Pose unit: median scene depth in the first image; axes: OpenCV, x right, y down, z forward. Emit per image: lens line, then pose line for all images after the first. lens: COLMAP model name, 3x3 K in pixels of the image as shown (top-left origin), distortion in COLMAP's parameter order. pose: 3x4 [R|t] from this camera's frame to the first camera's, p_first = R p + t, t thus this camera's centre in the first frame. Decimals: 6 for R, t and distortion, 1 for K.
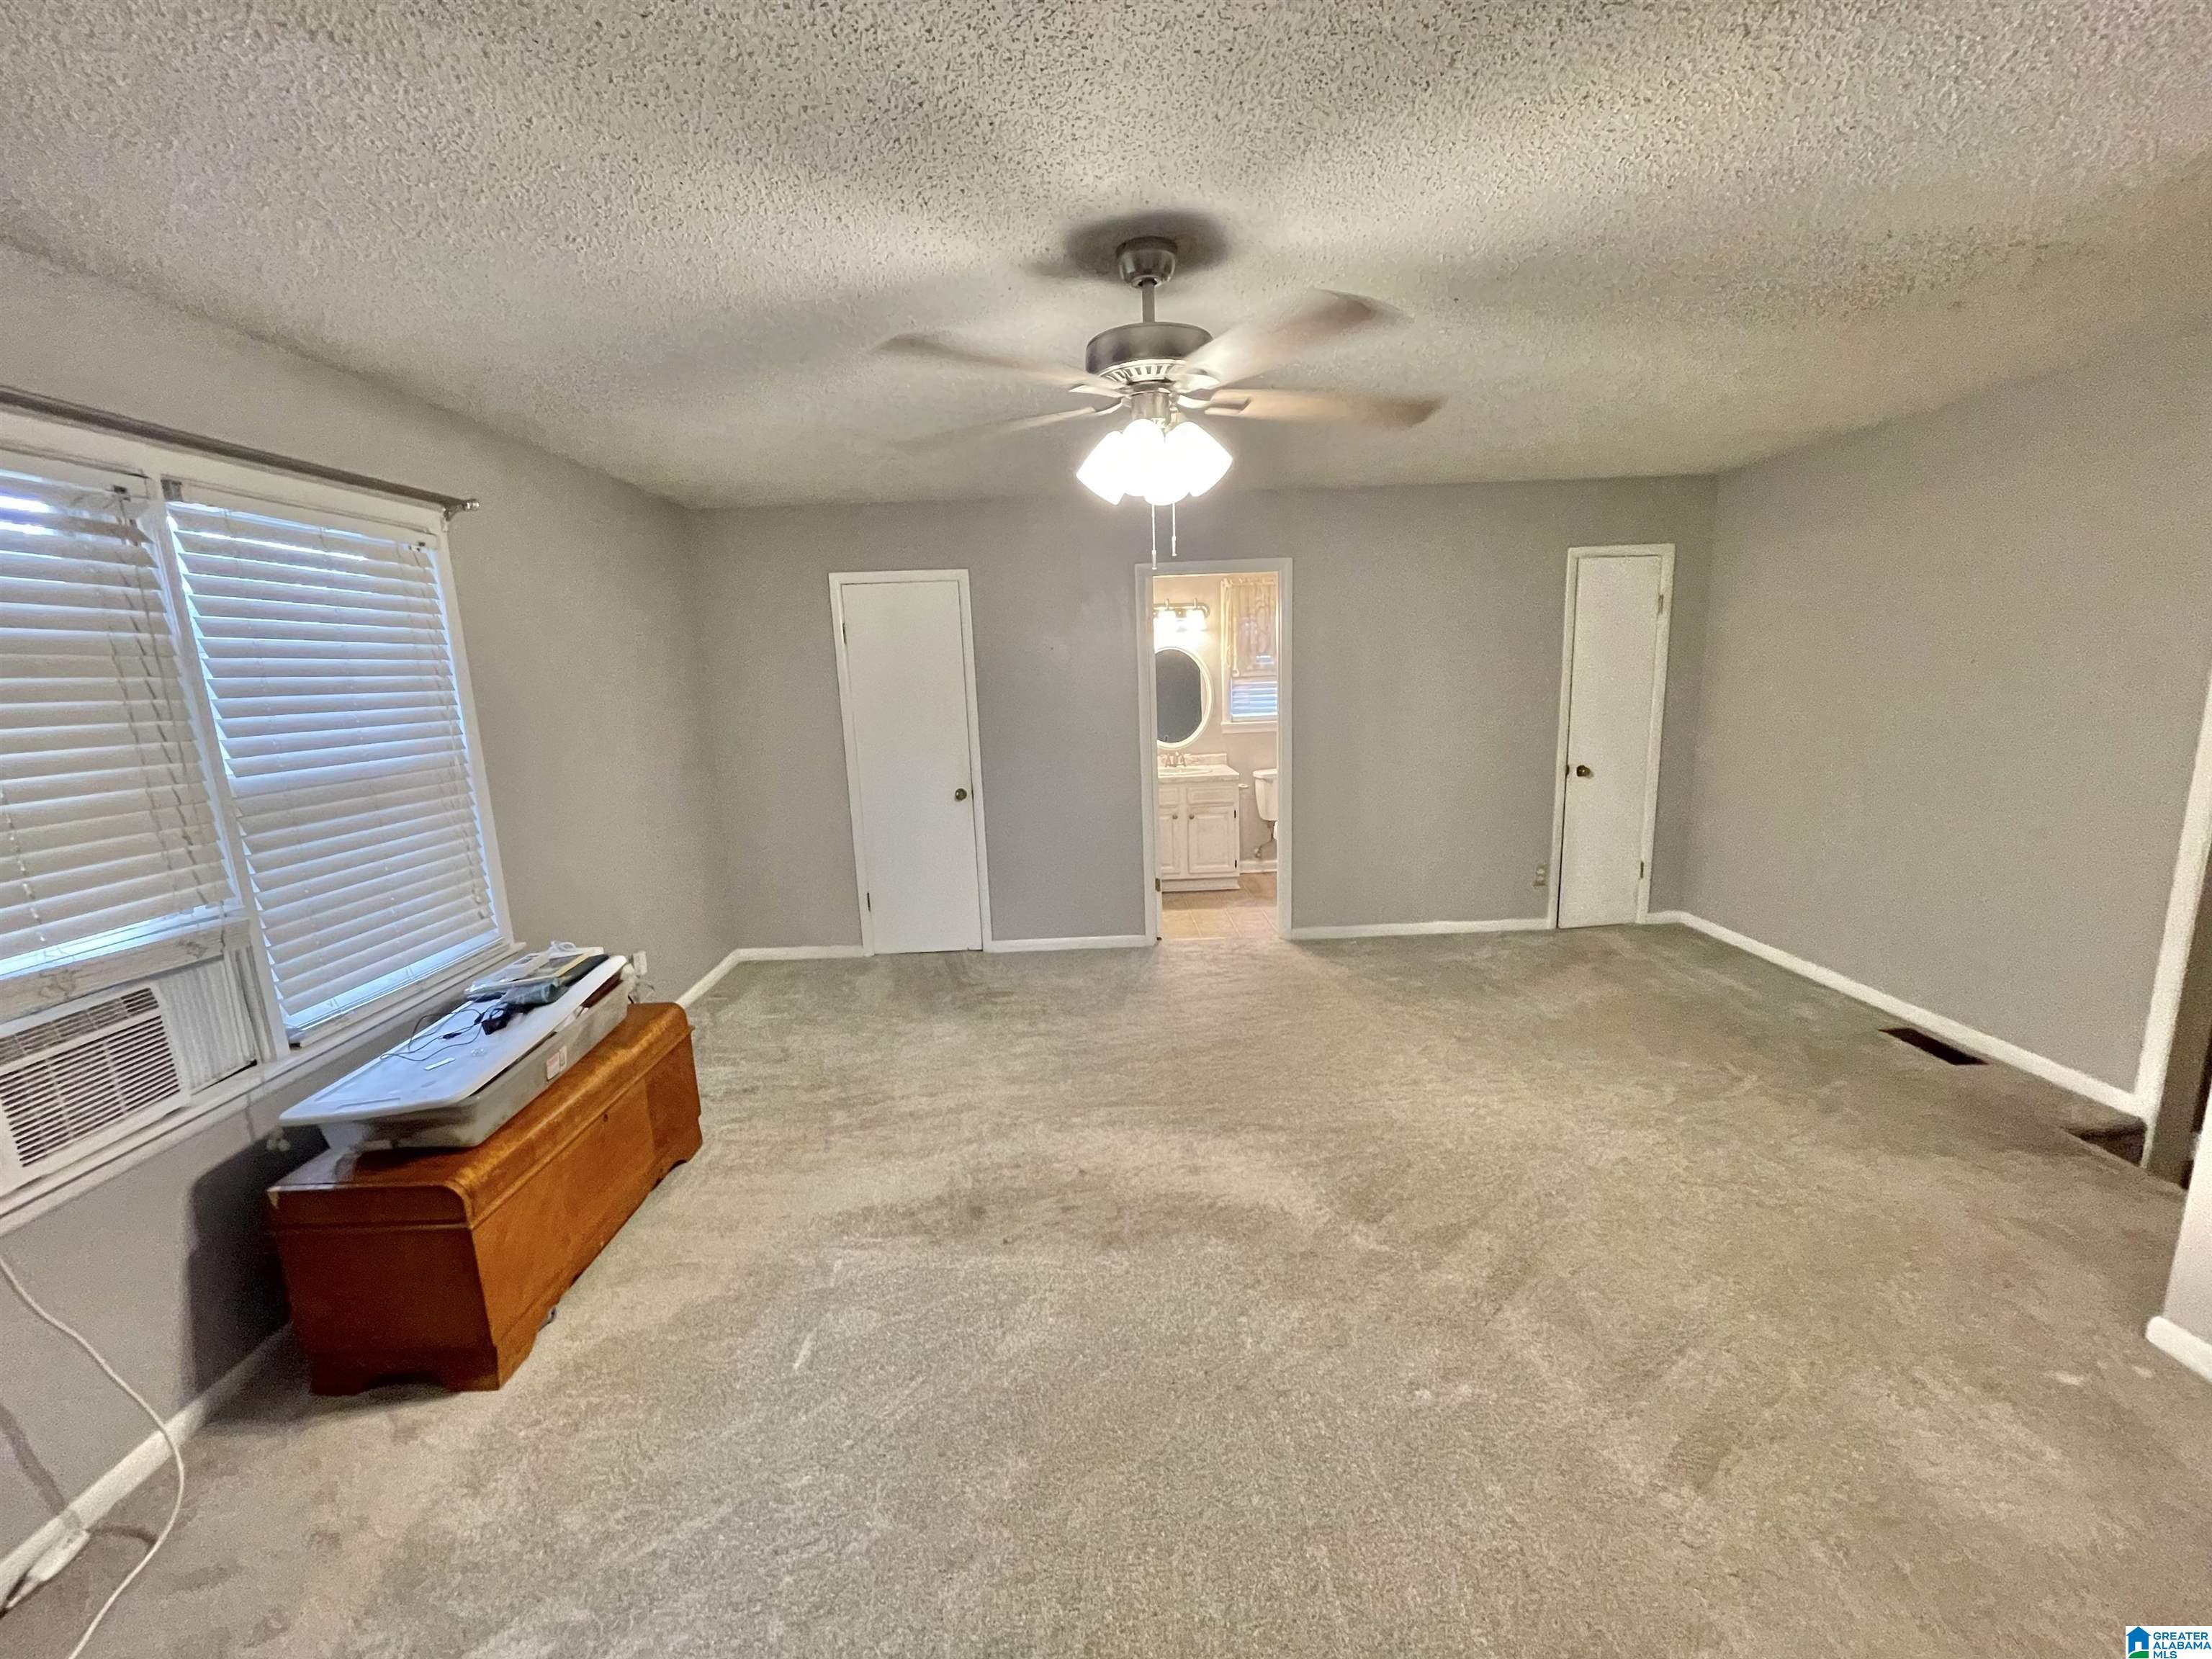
lens RADIAL K [[889.8, 0, 1098.0], [0, 889.8, 835.5], [0, 0, 1]] dist [0.008848, -0.000703]
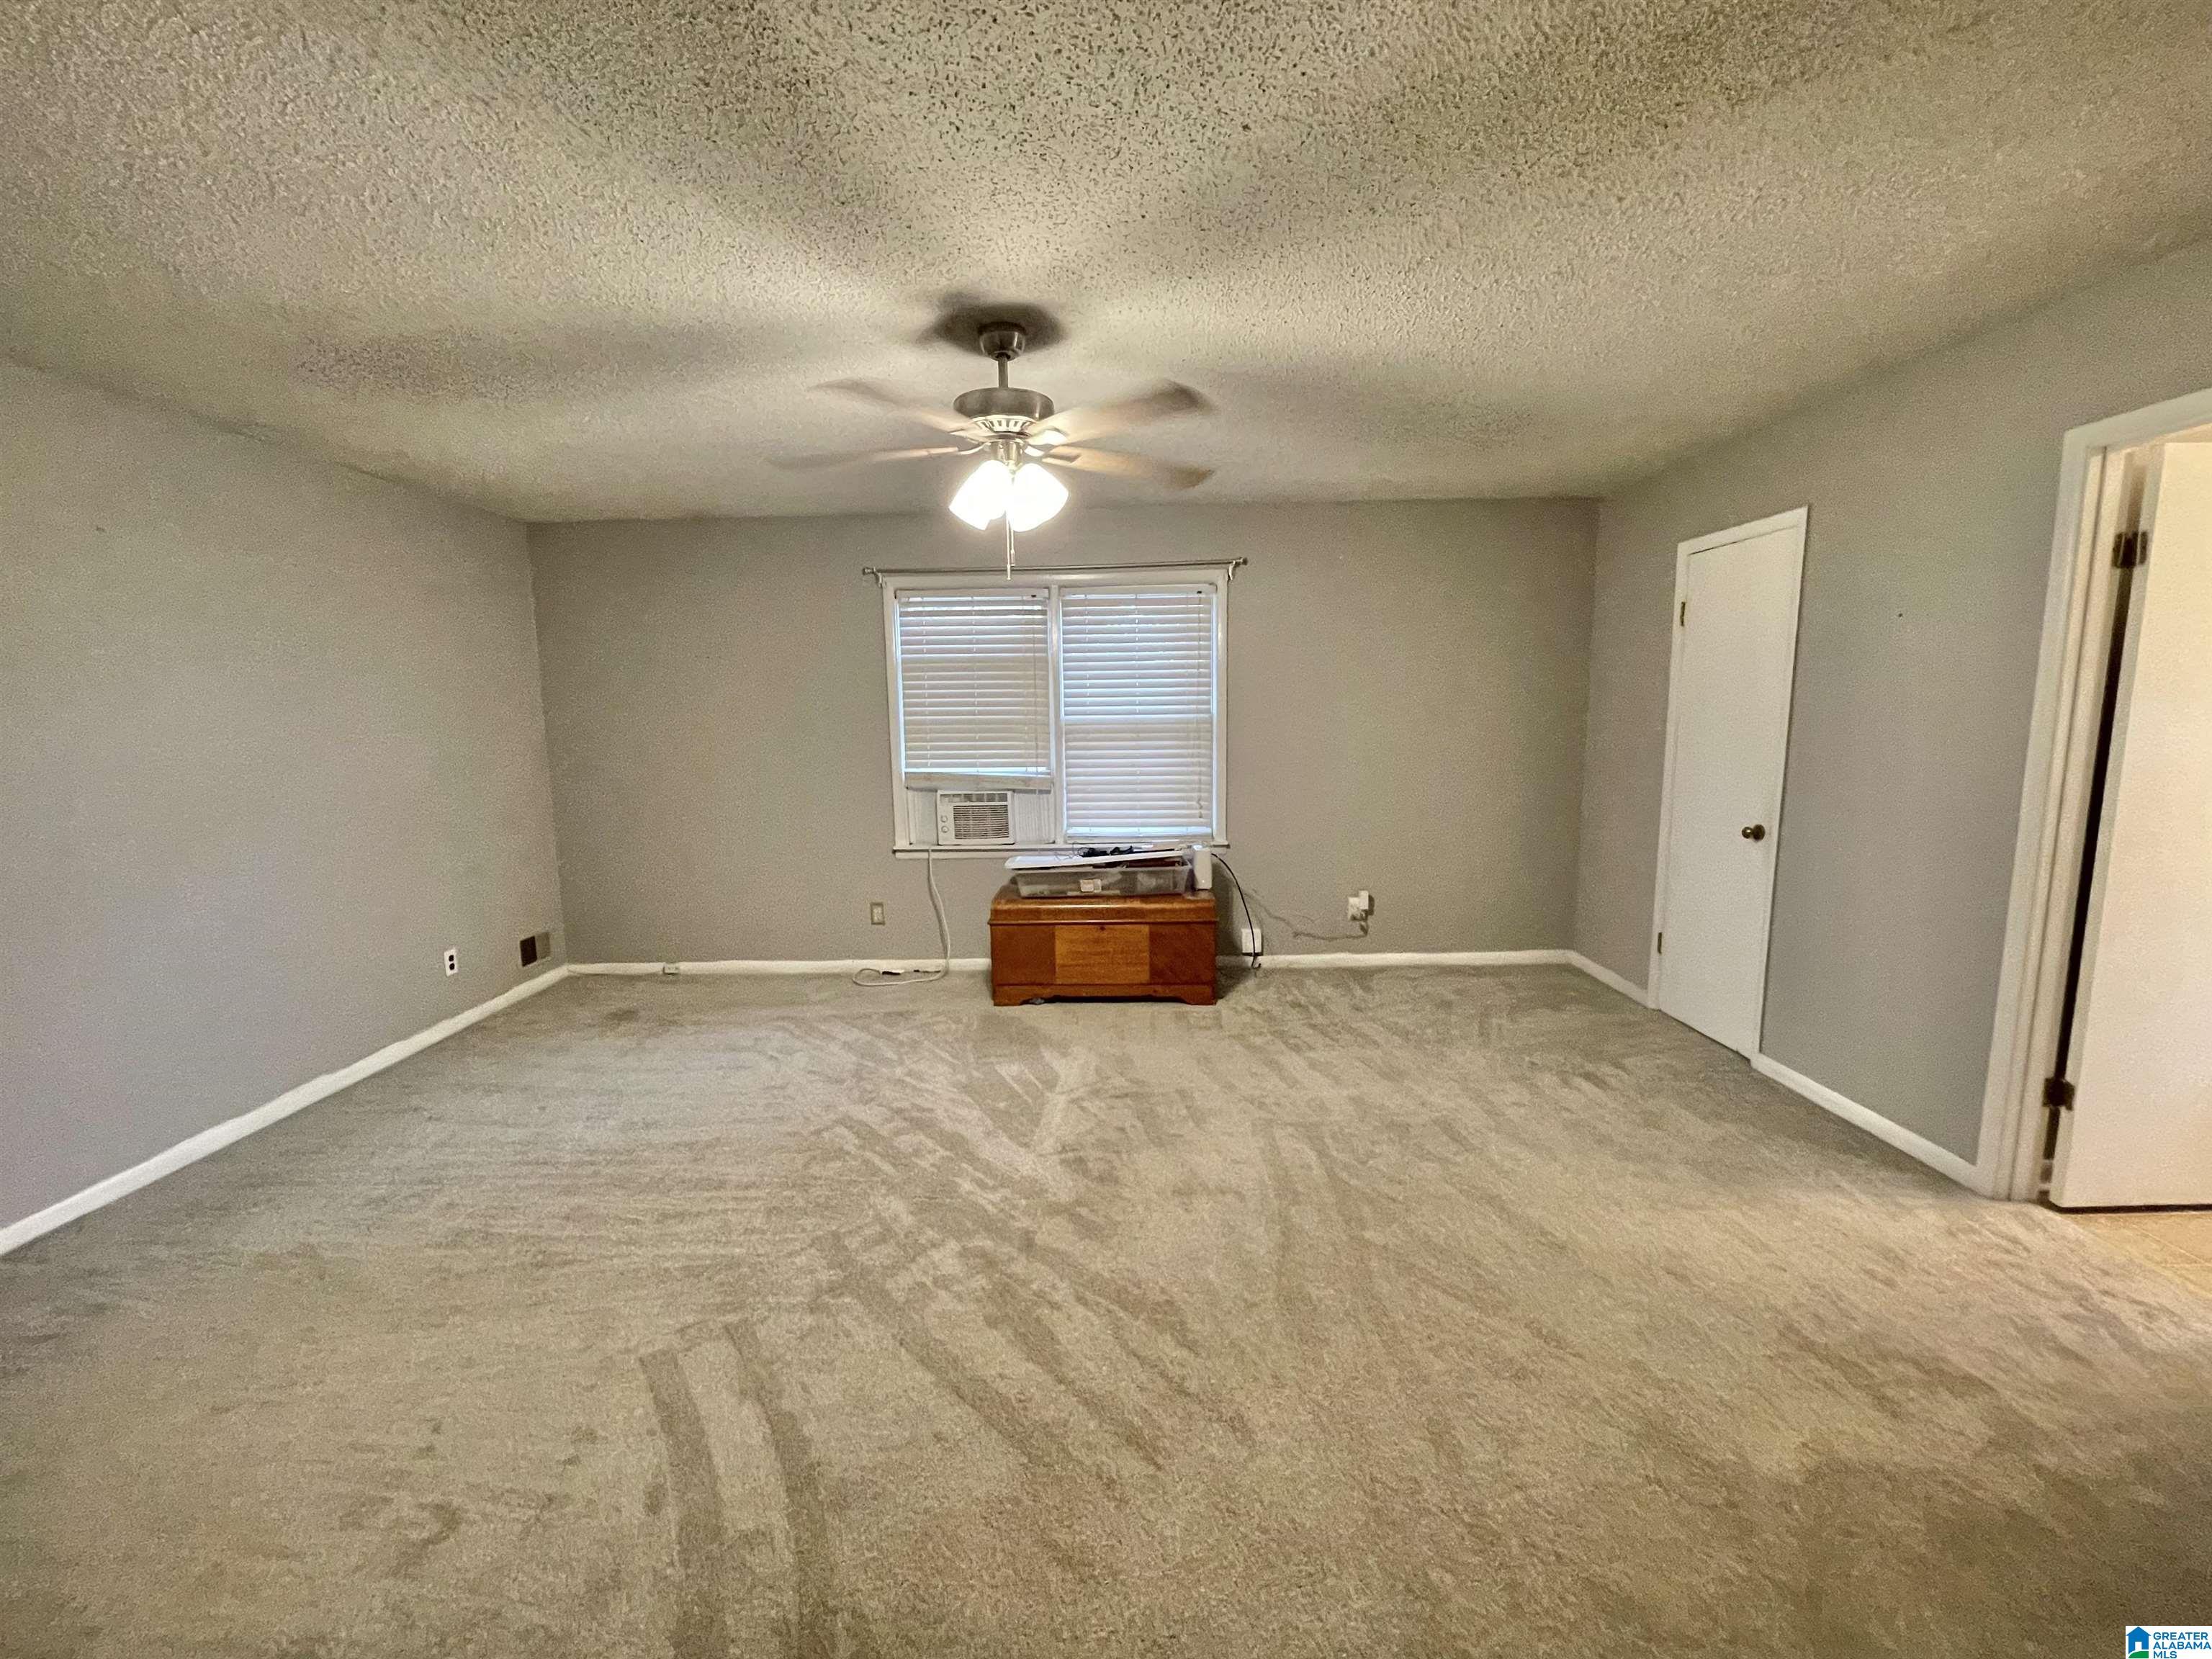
lens RADIAL K [[889.8, 0, 1095.0], [0, 889.8, 826.3], [0, 0, 1]] dist [0.008848, -0.000703]
pose [[-0.017614, 0.167627, -0.985693, 0.776782], [-0.172766, 0.970507, 0.168131, -0.111229], [0.984805, 0.173256, 0.011865, 0.666505]]
